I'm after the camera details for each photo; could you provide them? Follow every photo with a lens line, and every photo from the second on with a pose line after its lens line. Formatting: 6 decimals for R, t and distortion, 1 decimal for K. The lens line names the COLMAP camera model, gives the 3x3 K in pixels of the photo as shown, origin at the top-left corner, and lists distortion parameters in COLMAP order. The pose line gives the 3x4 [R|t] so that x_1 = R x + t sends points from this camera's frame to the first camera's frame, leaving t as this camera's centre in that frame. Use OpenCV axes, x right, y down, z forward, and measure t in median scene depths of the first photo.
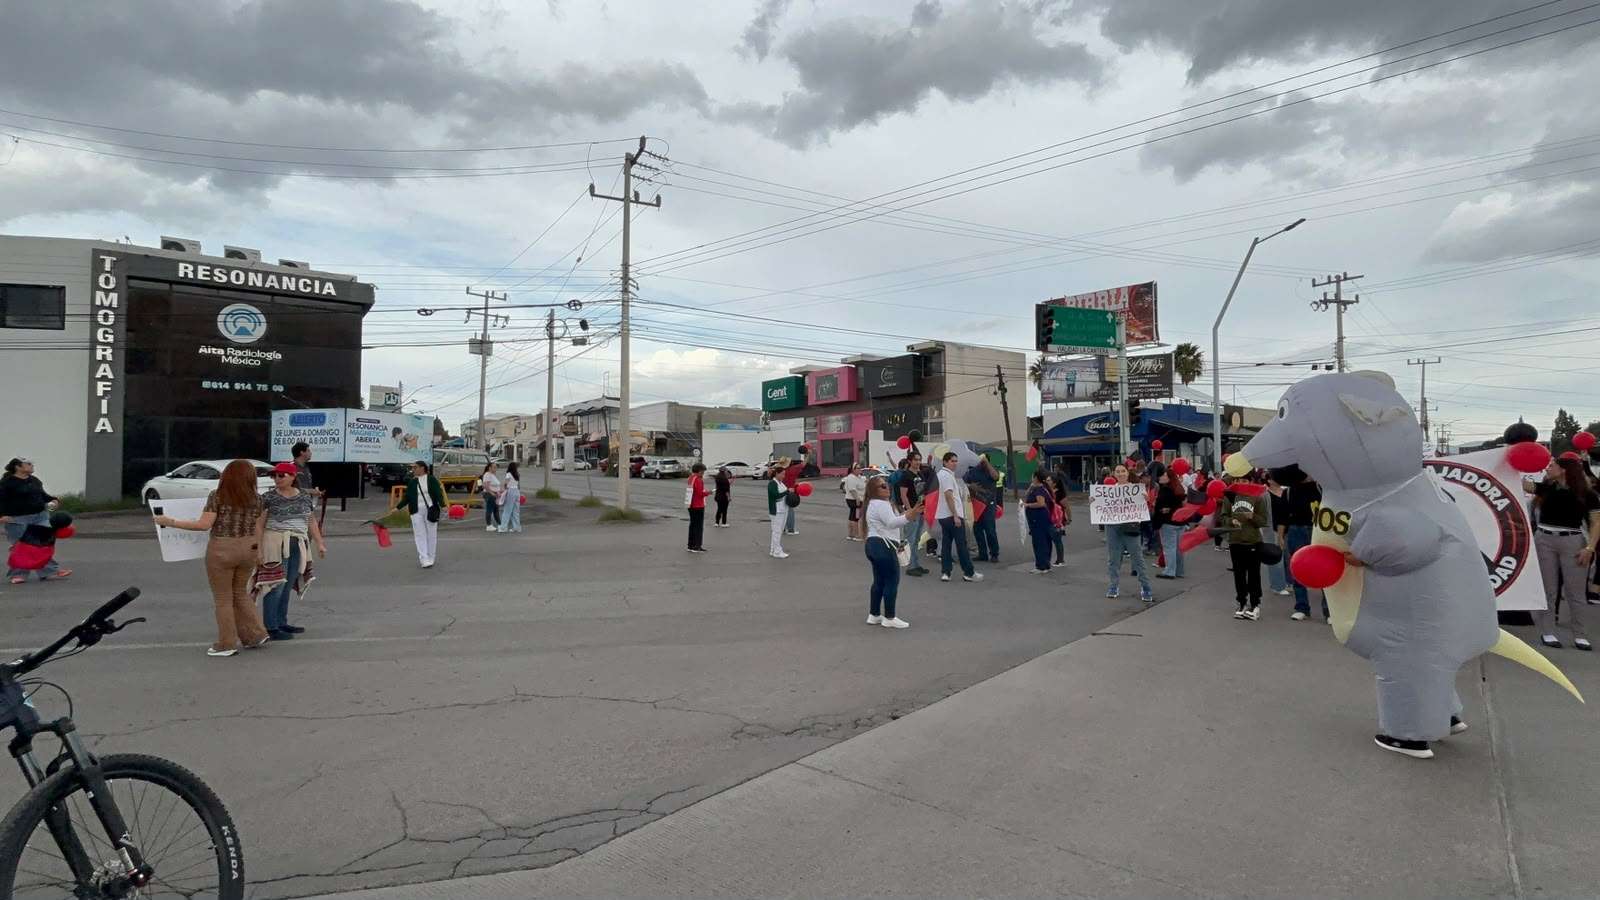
lens RADIAL K [[747.7, 0, 796.4], [0, 747.7, 455.5], [0, 0, 1]] dist [-0.001001, 0.000191]
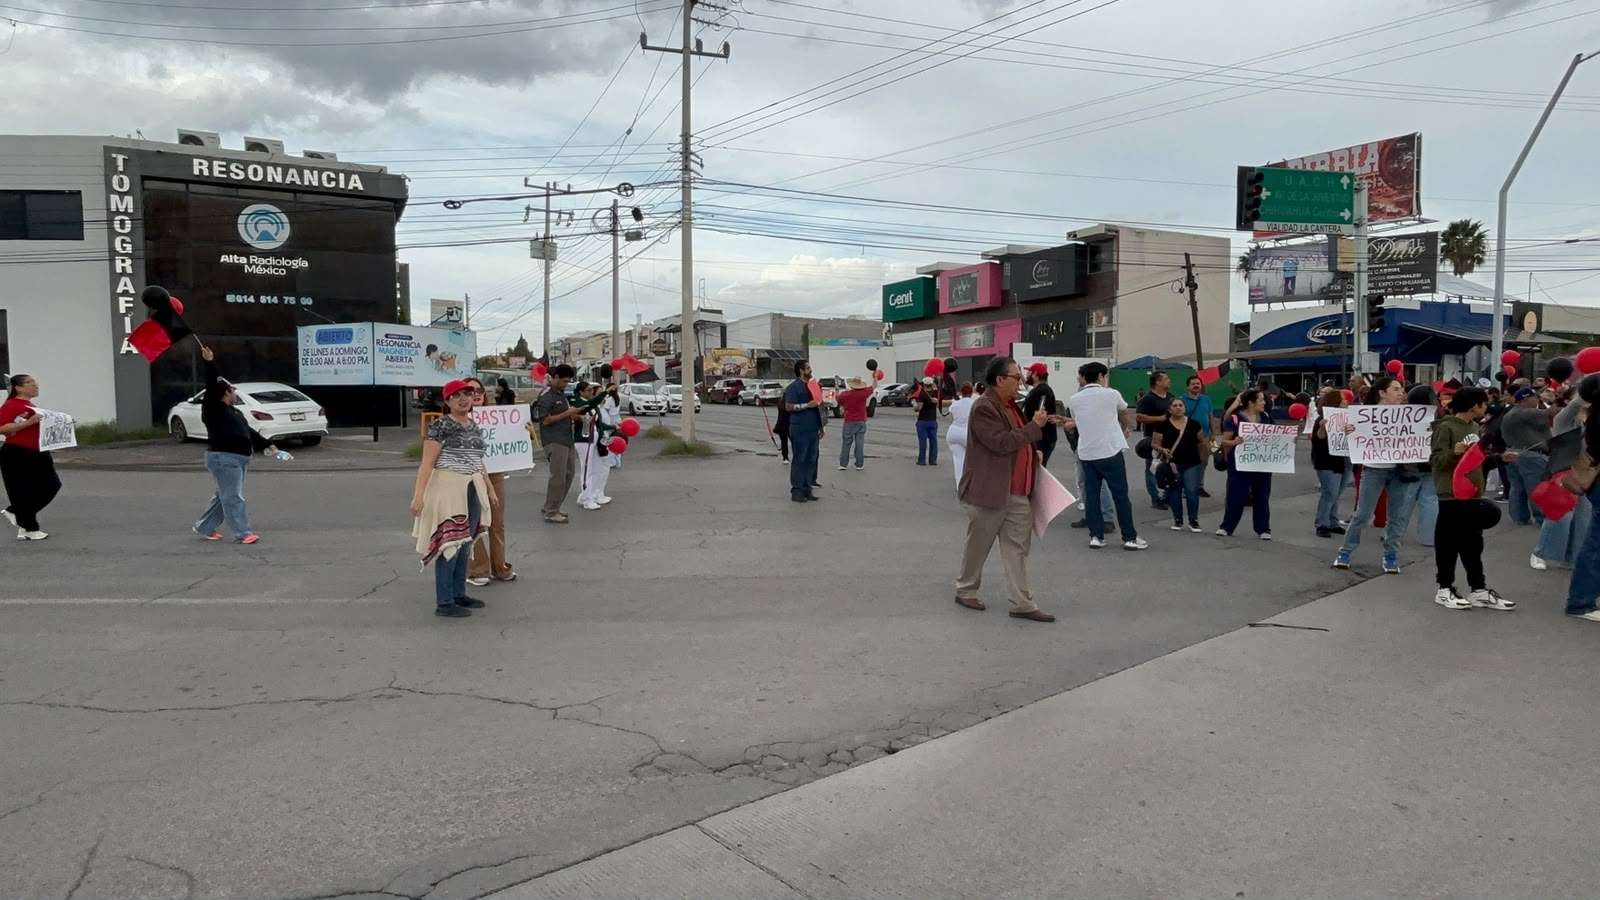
lens RADIAL K [[894.1, 0, 795.8], [0, 894.1, 455.1], [0, 0, 1]] dist [0.007355, -0.016190]
pose [[0.987818, 0.006683, -0.155472, 0.034551], [0.006662, 0.996345, 0.085157, 0.004038], [0.155473, -0.085156, 0.984163, 0.045997]]
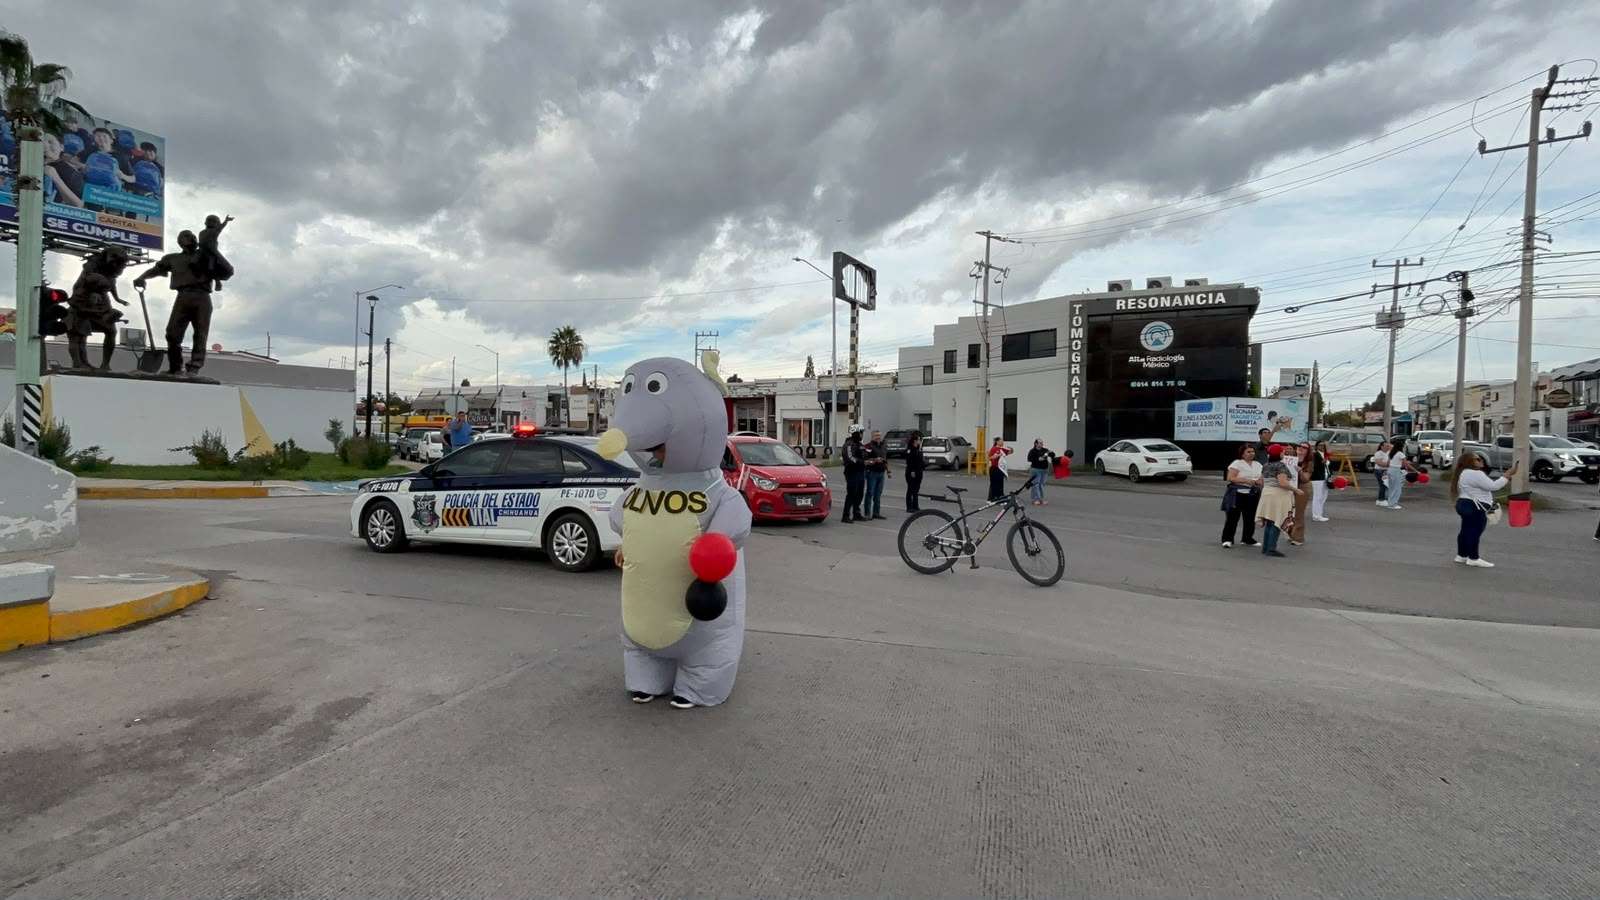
lens RADIAL K [[746.7, 0, 799.1], [0, 746.7, 449.1], [0, 0, 1]] dist [-0.001823, 0.001776]
pose [[0.433906, 0.011880, -0.900880, 0.178458], [0.006654, 0.999844, 0.016390, -0.002211], [0.900933, -0.013106, 0.433760, -0.150032]]
